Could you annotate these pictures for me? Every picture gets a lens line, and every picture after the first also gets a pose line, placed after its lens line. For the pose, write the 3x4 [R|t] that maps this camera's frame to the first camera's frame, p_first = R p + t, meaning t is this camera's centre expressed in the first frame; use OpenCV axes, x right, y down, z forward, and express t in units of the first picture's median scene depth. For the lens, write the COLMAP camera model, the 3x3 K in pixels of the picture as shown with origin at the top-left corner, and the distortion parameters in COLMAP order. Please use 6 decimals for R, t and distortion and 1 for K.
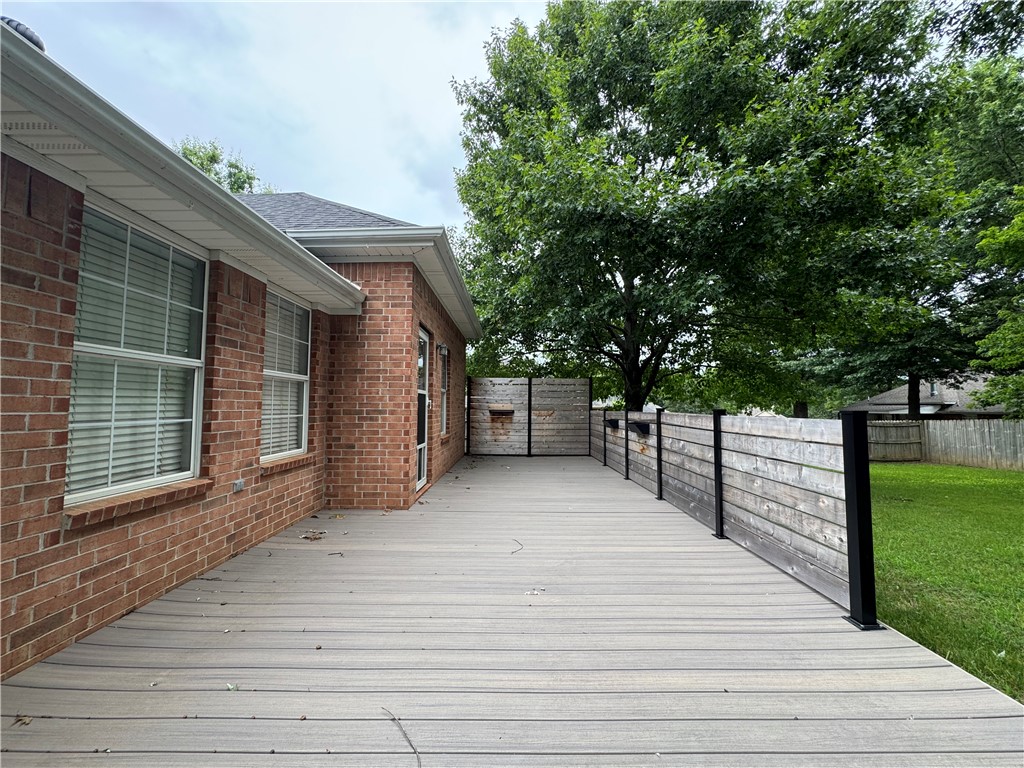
lens RADIAL K [[407.6, 0, 510.8], [0, 407.6, 383.9], [0, 0, 1]] dist [-0.003398, 0.000712]
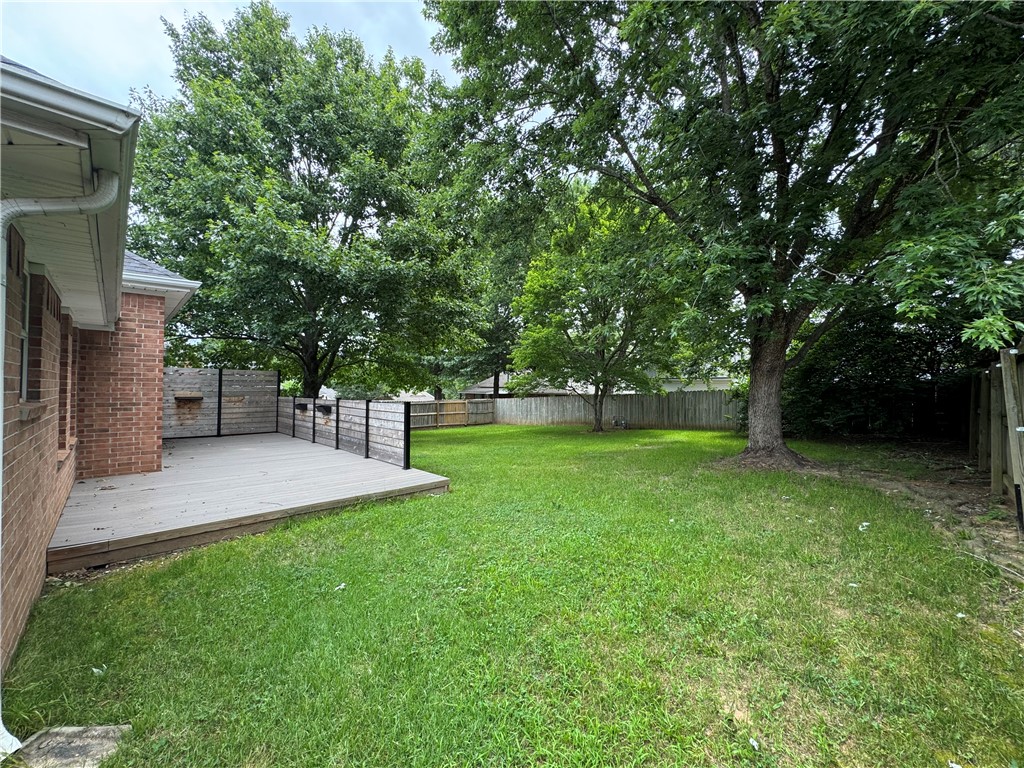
lens RADIAL K [[407.6, 0, 512.0], [0, 407.6, 383.5], [0, 0, 1]] dist [-0.003398, 0.000712]
pose [[0.714001, 0.010273, 0.700070, -0.321962], [-0.044730, 0.998519, 0.030968, -0.087006], [-0.698715, -0.053425, 0.713403, -0.752627]]
